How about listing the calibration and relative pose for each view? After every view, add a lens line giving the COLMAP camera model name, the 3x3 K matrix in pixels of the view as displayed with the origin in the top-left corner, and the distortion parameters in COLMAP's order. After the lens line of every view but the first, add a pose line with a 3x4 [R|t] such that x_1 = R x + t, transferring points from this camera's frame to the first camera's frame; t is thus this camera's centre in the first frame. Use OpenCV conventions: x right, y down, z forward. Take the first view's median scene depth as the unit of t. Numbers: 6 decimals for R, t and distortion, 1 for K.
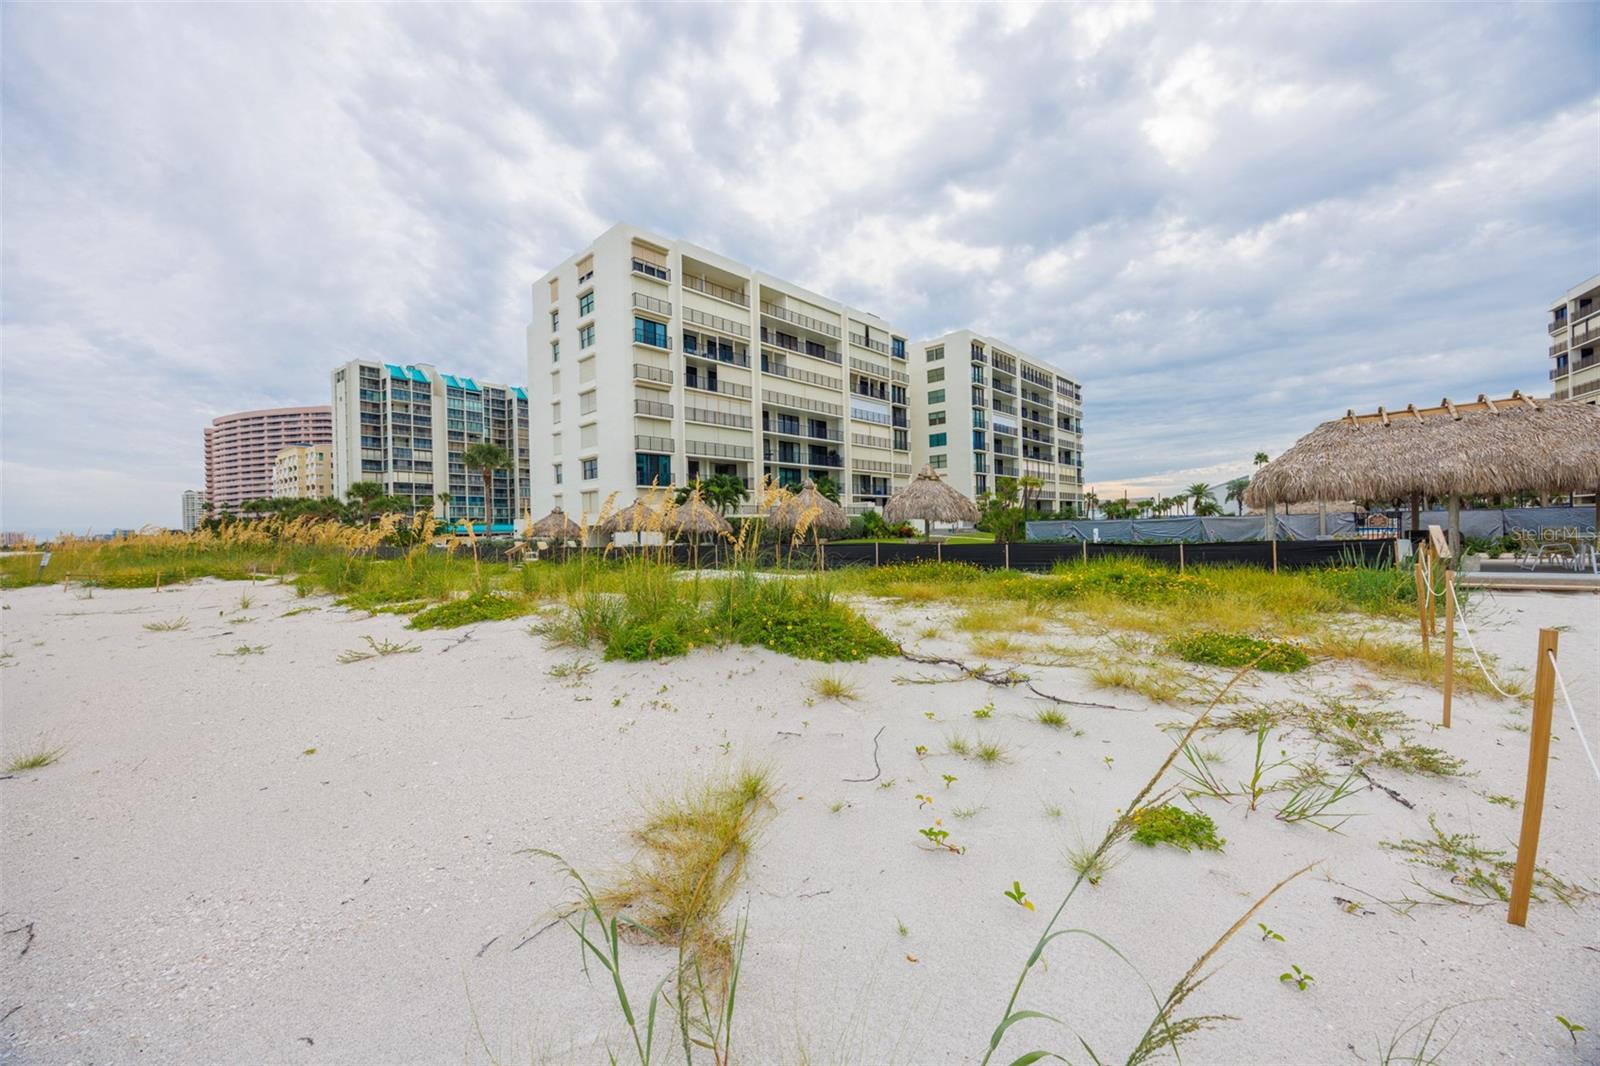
lens RADIAL K [[602.9, 0, 806.7], [0, 602.9, 540.2], [0, 0, 1]] dist [0.004438, -0.000108]
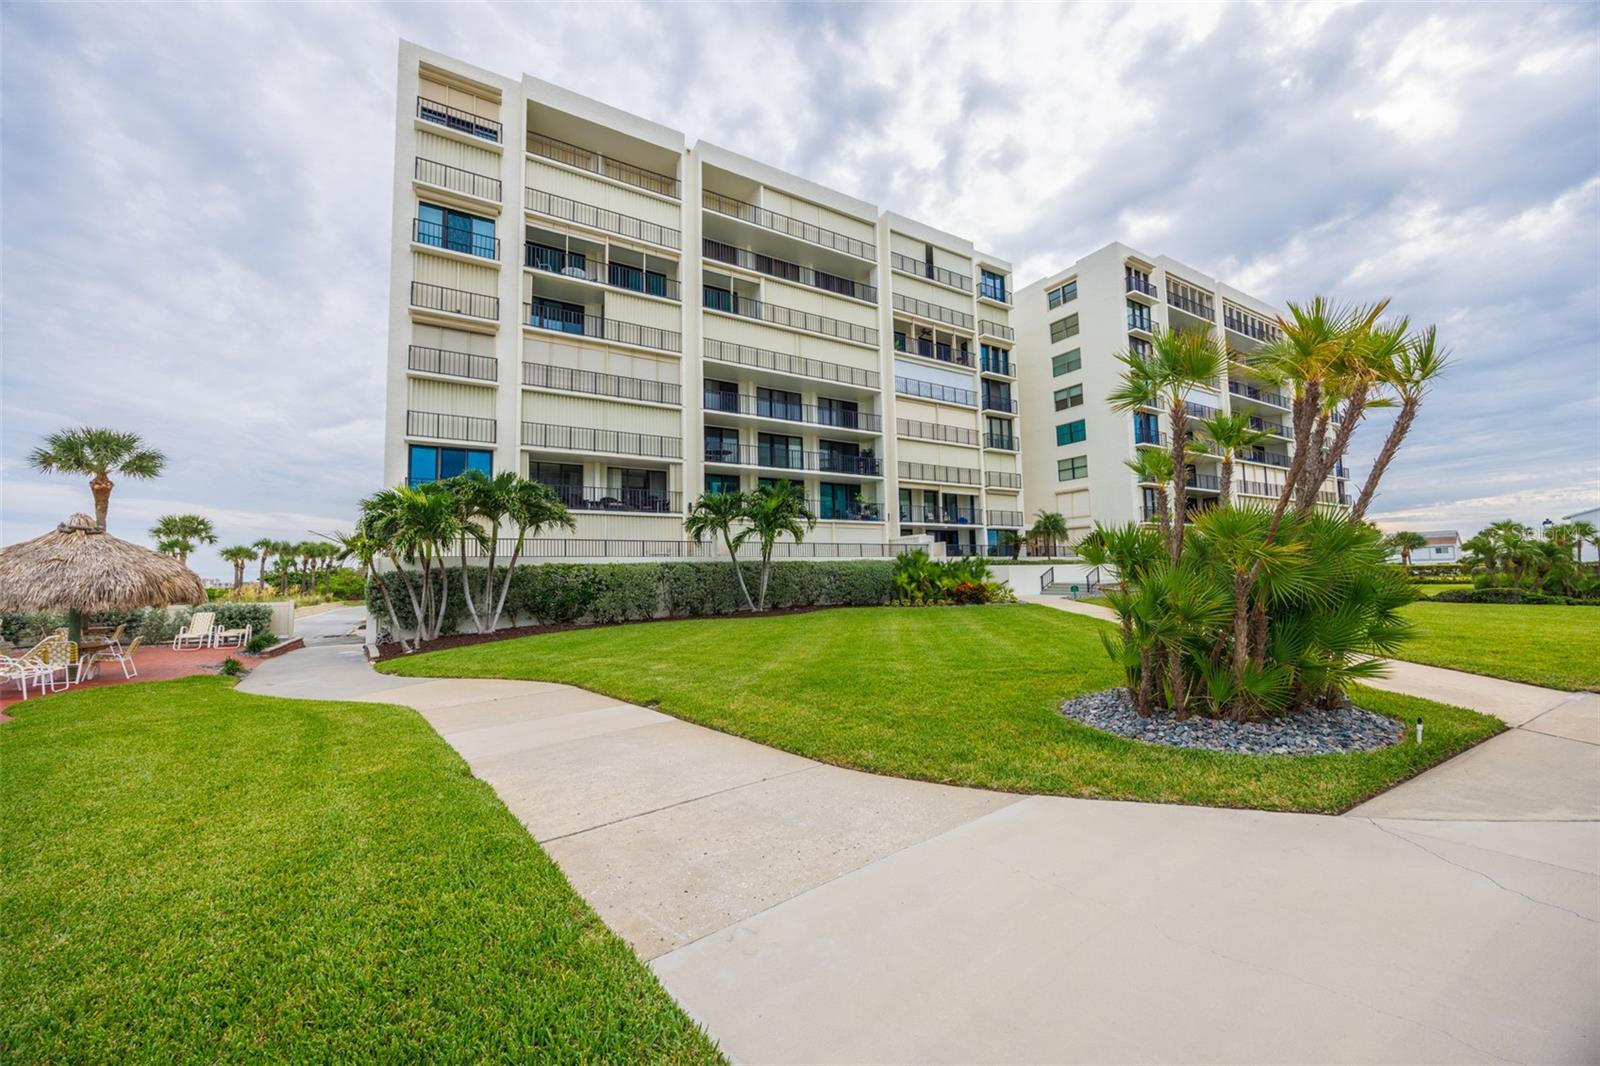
lens RADIAL K [[602.9, 0, 810.2], [0, 602.9, 525.7], [0, 0, 1]] dist [0.004438, -0.000108]
pose [[0.963937, -0.018340, -0.265496, 0.116824], [-0.007827, 0.995237, -0.097165, -0.013442], [0.266014, 0.095739, 0.959203, 0.343050]]
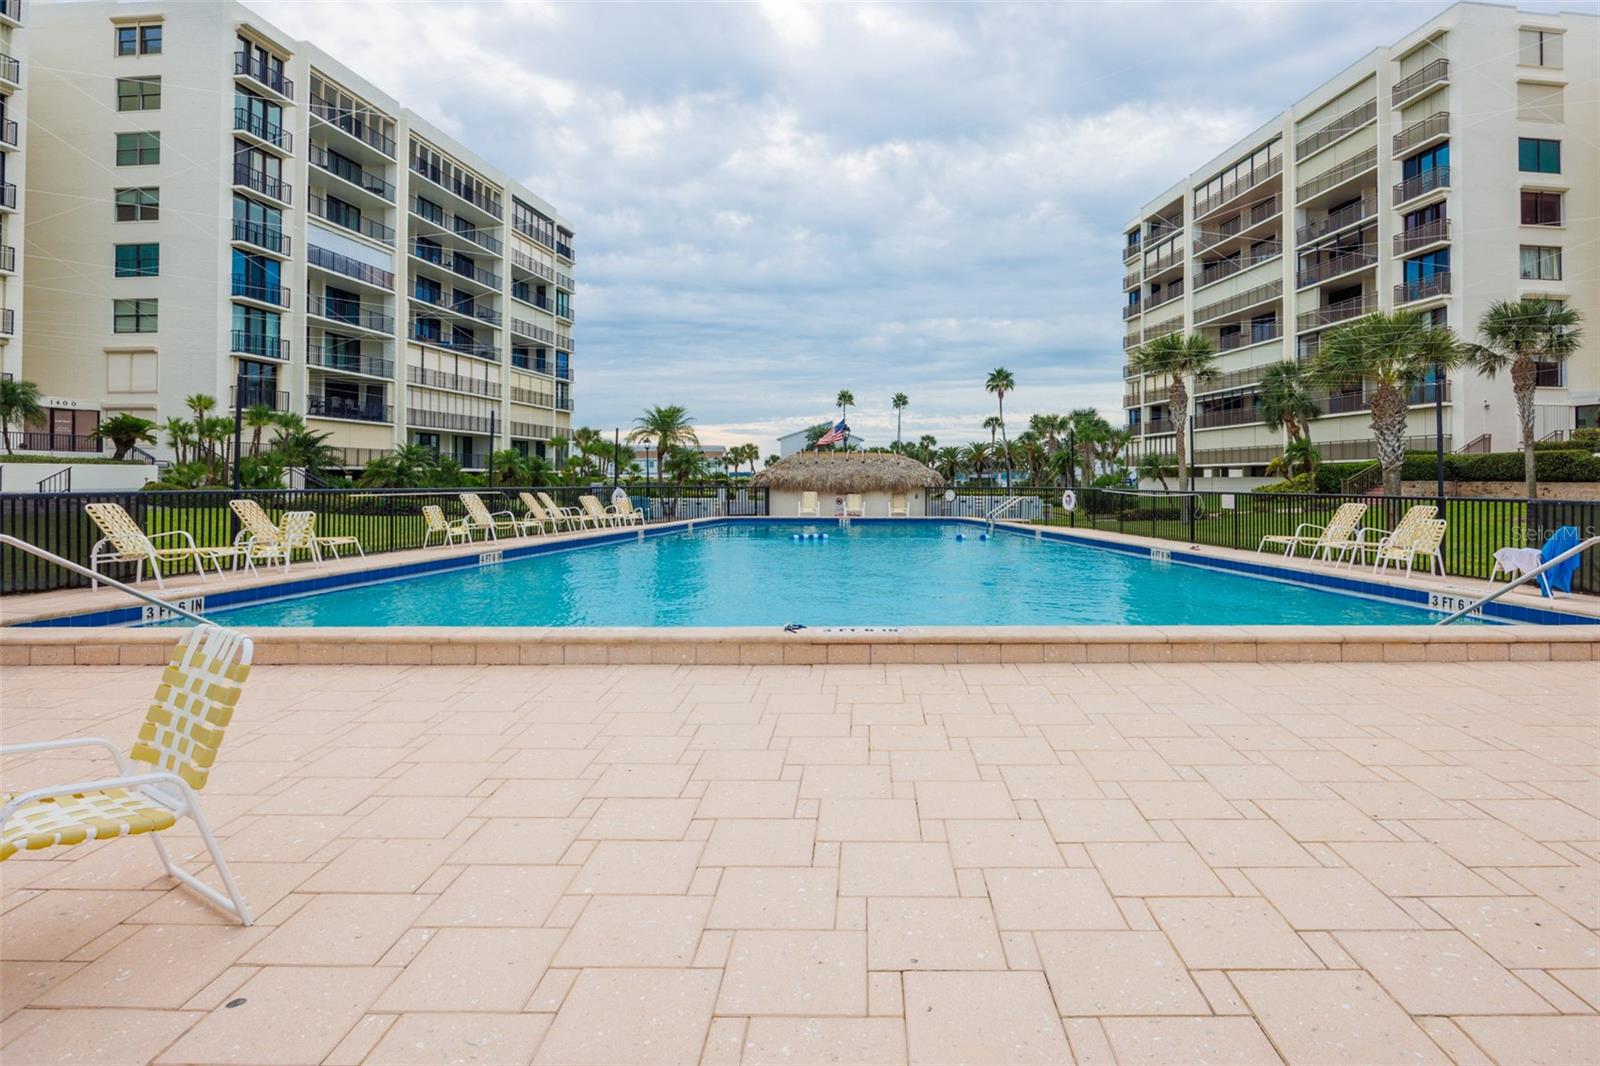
lens RADIAL K [[864.4, 0, 859.8], [0, 864.4, 473.0], [0, 0, 1]] dist [0.000587, -0.001133]
pose [[0.802681, 0.033387, 0.595474, 0.246484], [-0.014249, 0.999220, -0.036817, -0.015077], [-0.596239, 0.021067, 0.802531, 0.265064]]
